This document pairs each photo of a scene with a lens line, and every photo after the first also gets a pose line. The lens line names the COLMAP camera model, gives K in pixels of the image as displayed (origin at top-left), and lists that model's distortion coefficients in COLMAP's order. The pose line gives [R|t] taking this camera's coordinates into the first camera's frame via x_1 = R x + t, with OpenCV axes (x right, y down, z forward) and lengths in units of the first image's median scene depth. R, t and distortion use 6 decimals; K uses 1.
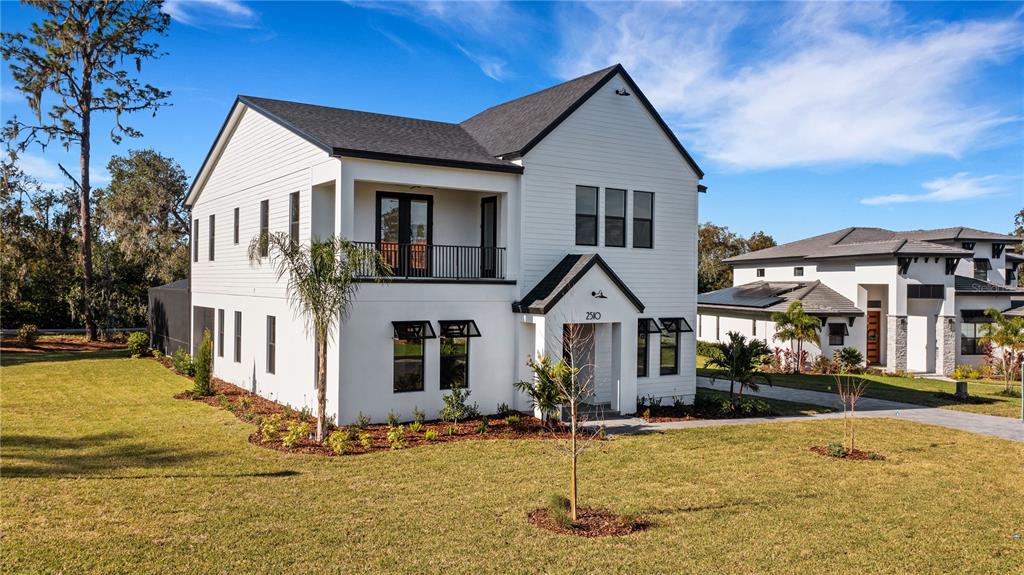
lens RADIAL K [[807.2, 0, 511.9], [0, 807.2, 289.2], [0, 0, 1]] dist [-0.050296, -0.000302]
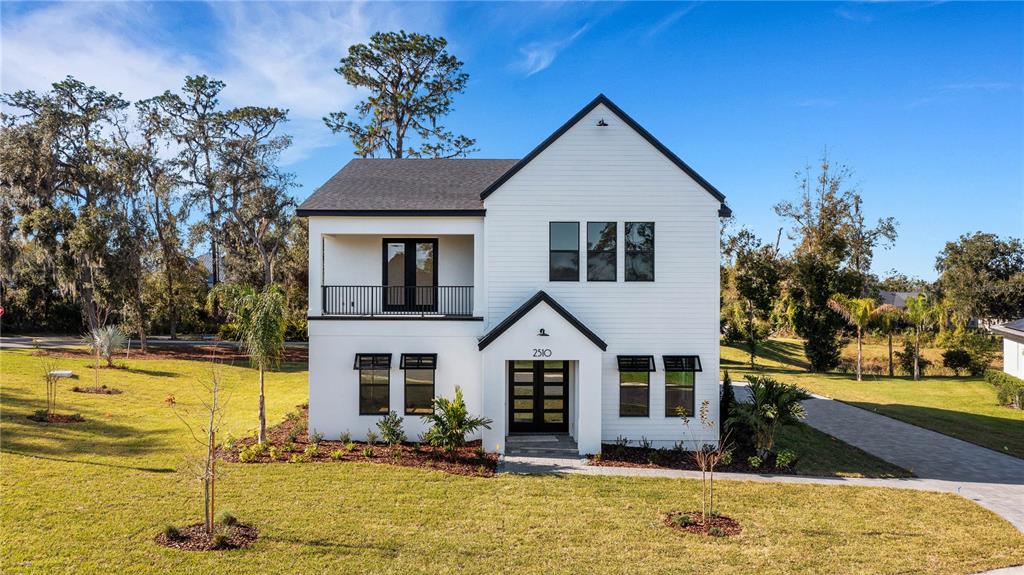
lens RADIAL K [[807.2, 0, 508.6], [0, 807.2, 285.6], [0, 0, 1]] dist [-0.050296, -0.000302]
pose [[0.846756, -0.015360, -0.531759, 0.574026], [0.001692, 0.999656, -0.026181, -0.023095], [0.531978, 0.021270, 0.846491, 0.124974]]
